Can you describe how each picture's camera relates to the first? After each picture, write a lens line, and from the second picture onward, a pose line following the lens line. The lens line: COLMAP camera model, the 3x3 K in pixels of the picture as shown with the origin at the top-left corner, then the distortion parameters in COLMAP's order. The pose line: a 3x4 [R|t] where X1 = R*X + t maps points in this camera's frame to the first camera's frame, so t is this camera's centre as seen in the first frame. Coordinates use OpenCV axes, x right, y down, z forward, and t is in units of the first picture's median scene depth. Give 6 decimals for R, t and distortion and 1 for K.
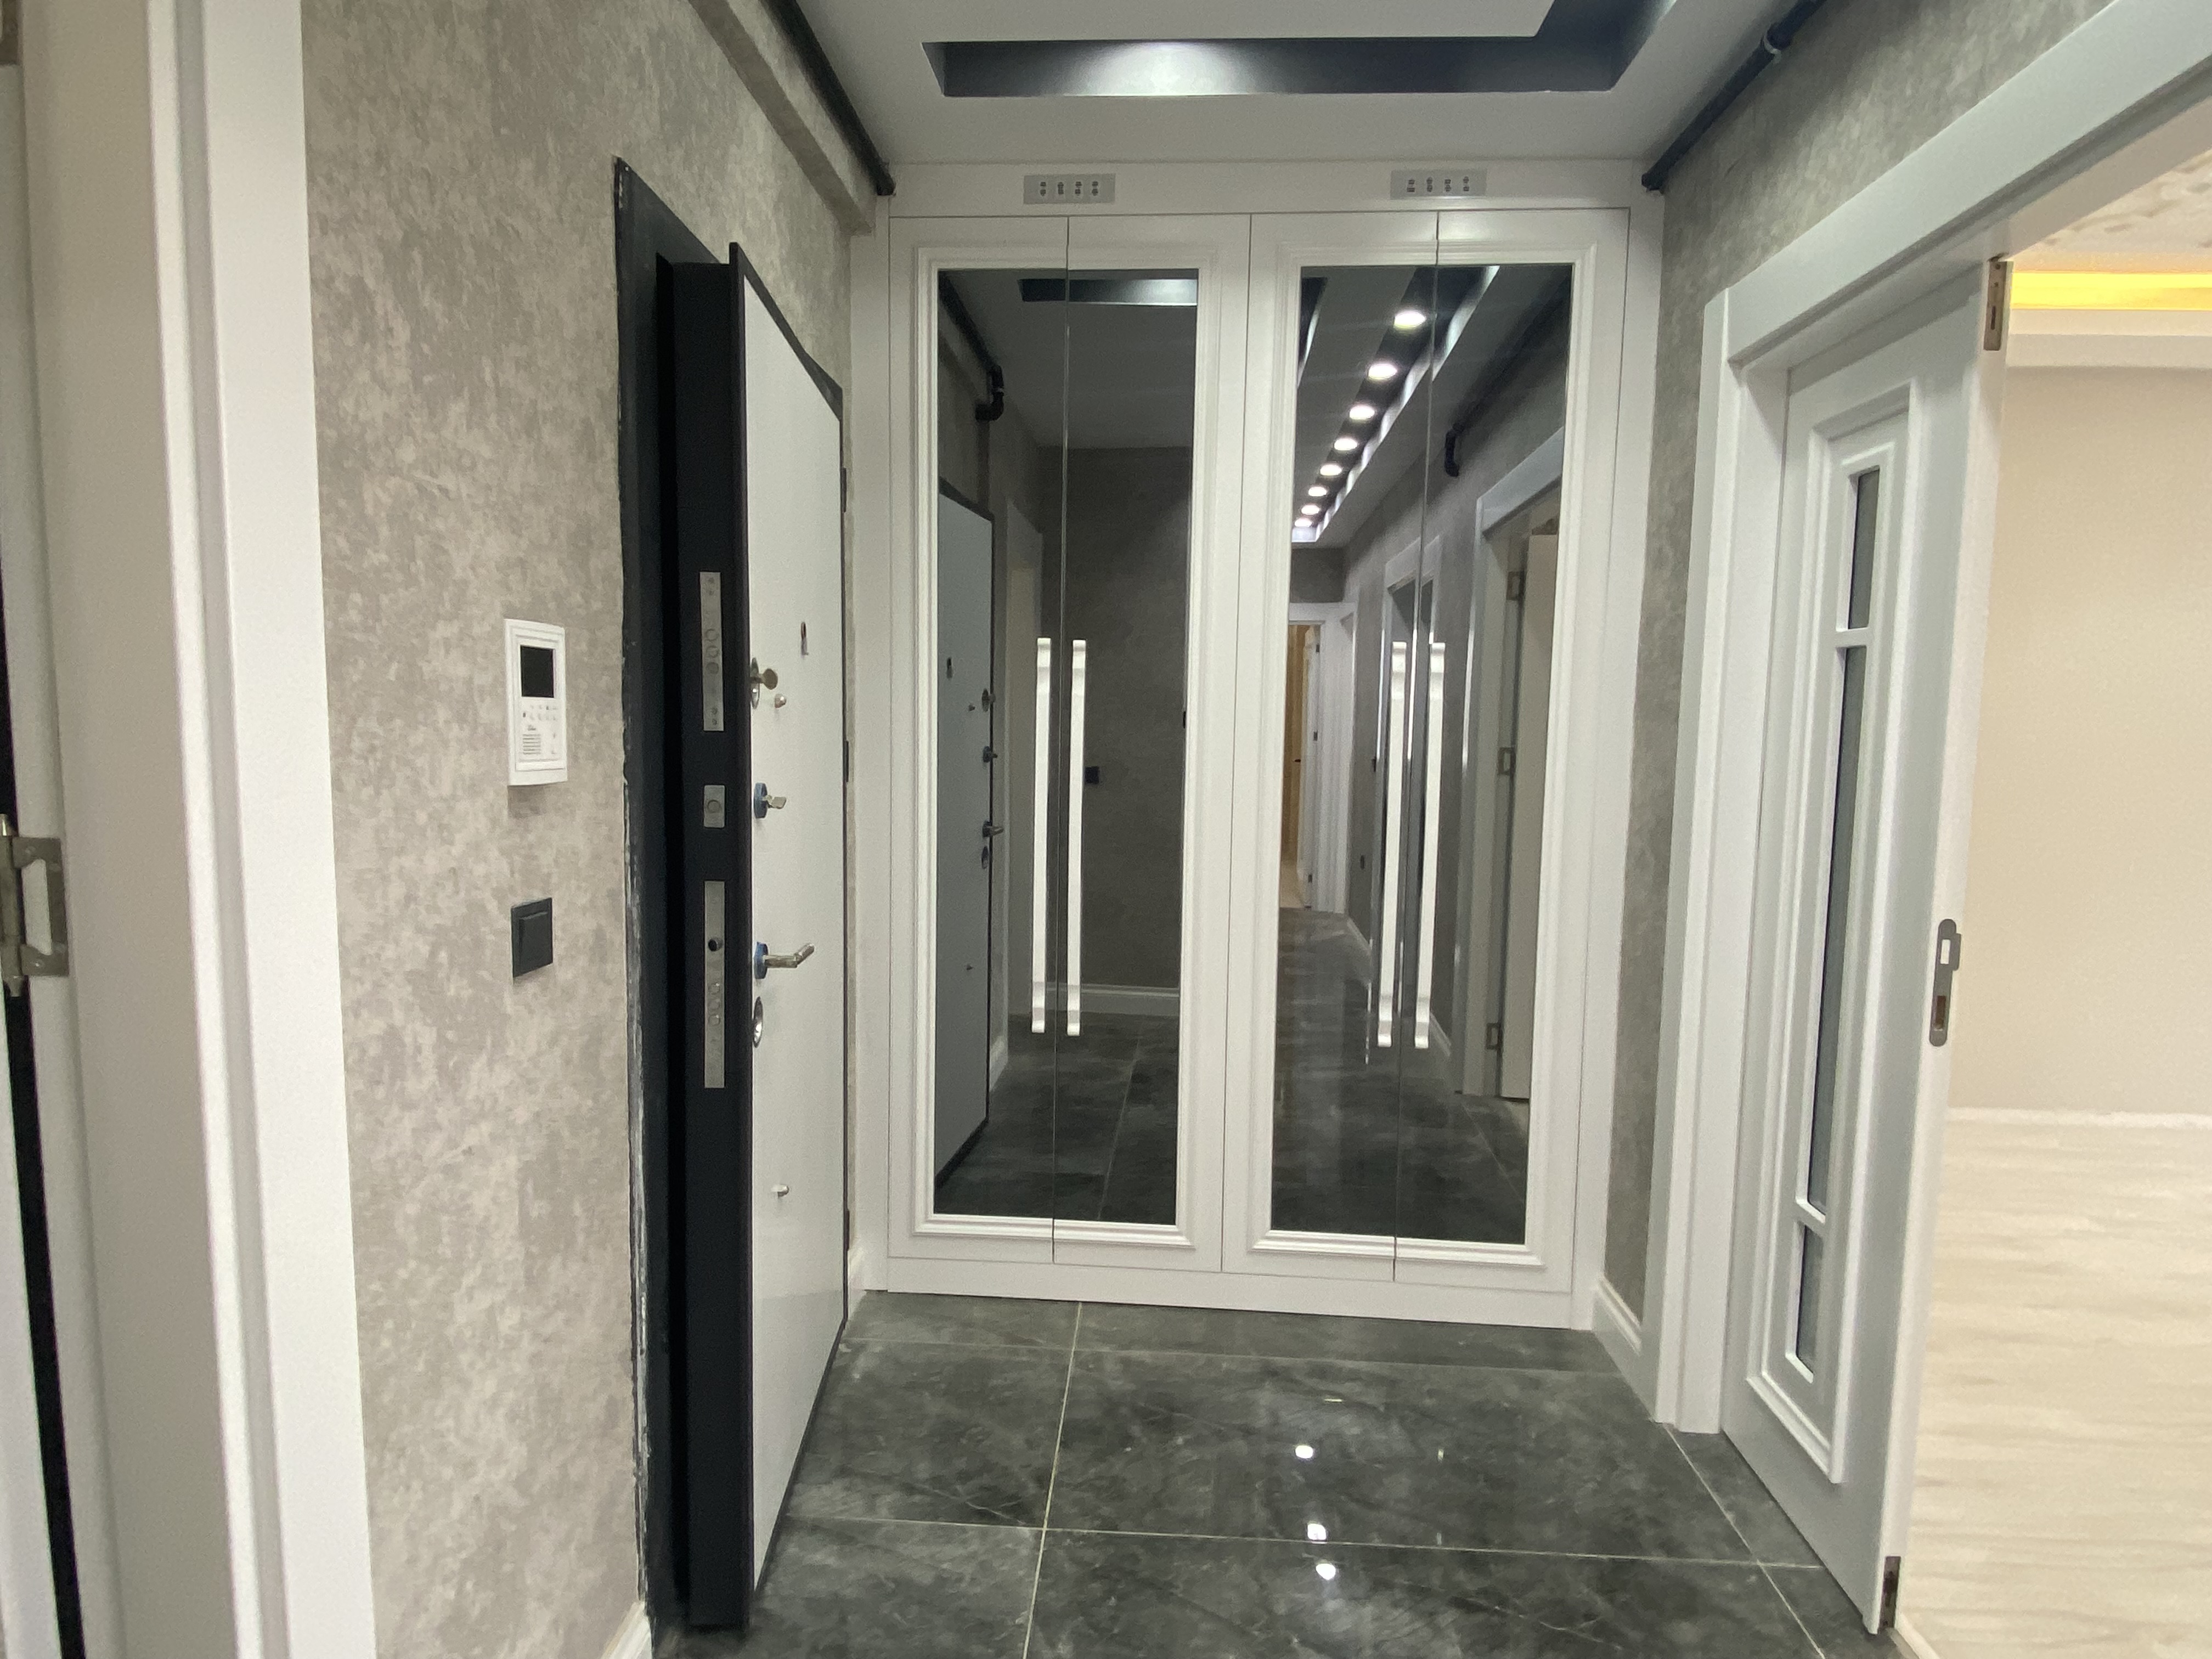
lens RADIAL K [[1220.6, 0, 1114.6], [0, 1220.6, 830.1], [0, 0, 1]] dist [0.043708, -0.035117]
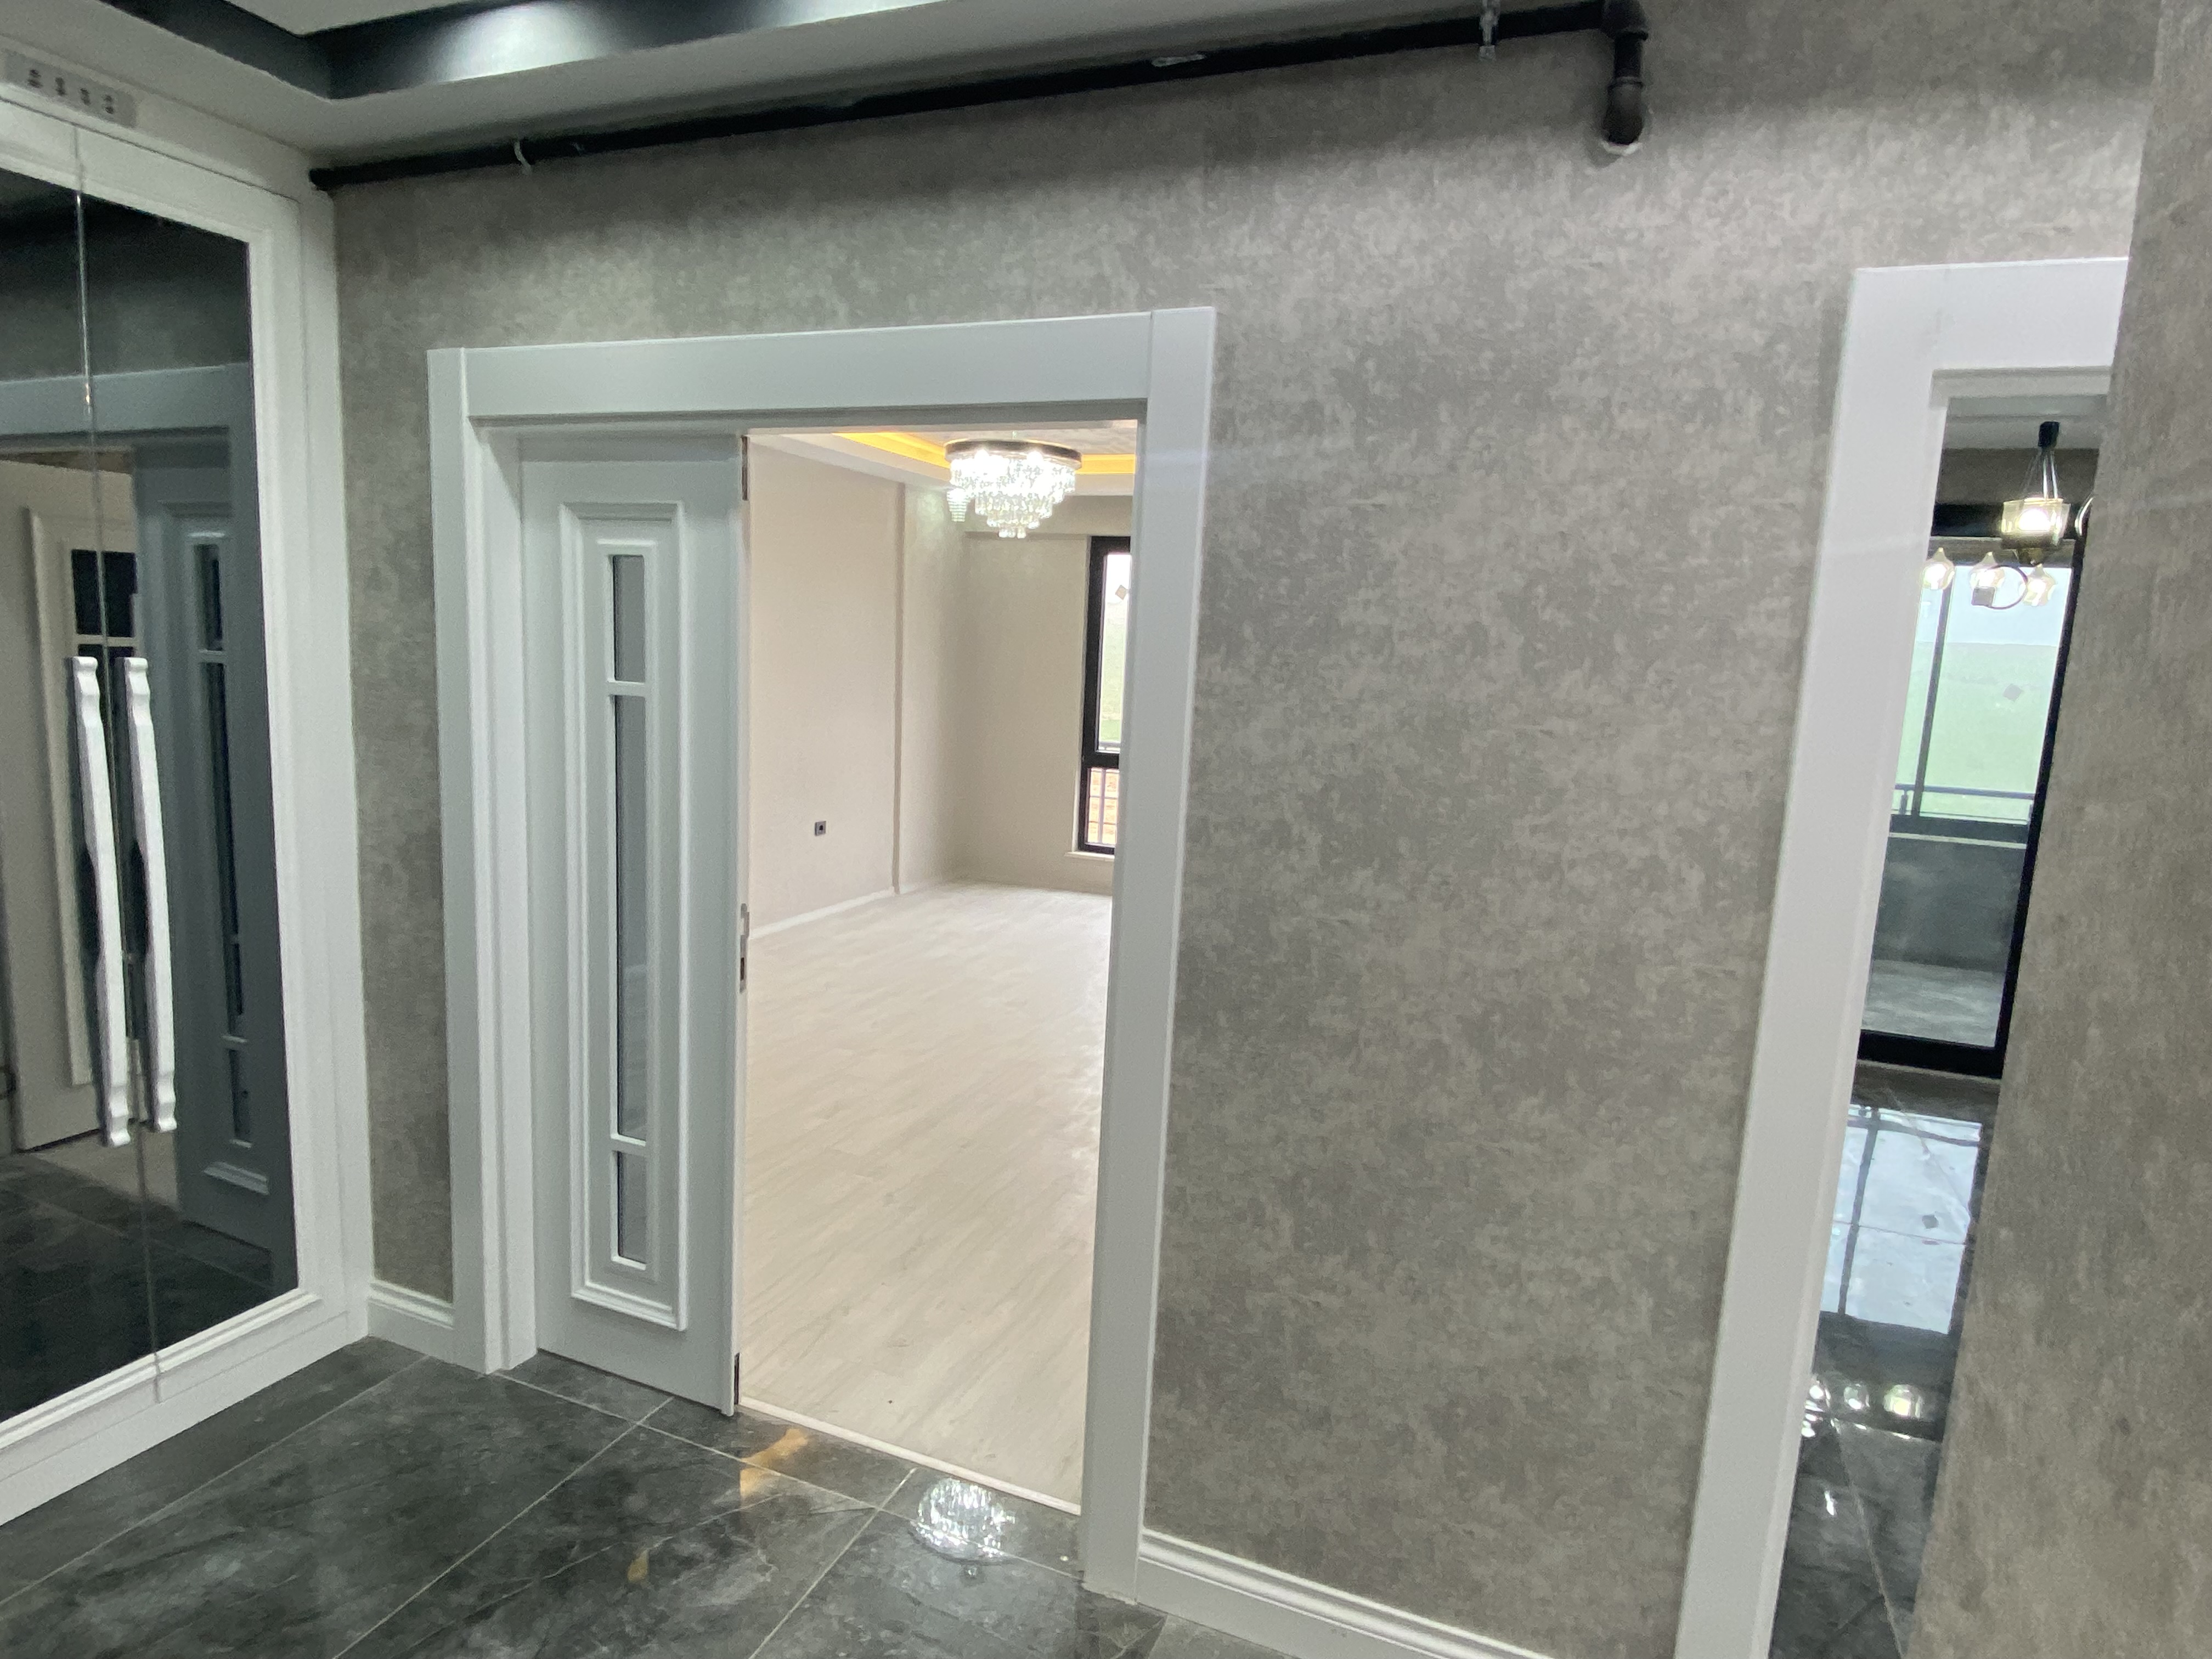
lens RADIAL K [[1220.6, 0, 1084.4], [0, 1220.6, 840.5], [0, 0, 1]] dist [0.043708, -0.035117]
pose [[0.346222, -0.147017, 0.926562, -0.366625], [0.049773, 0.989132, 0.138346, -0.135231], [-0.936832, -0.001781, 0.349776, 0.117468]]
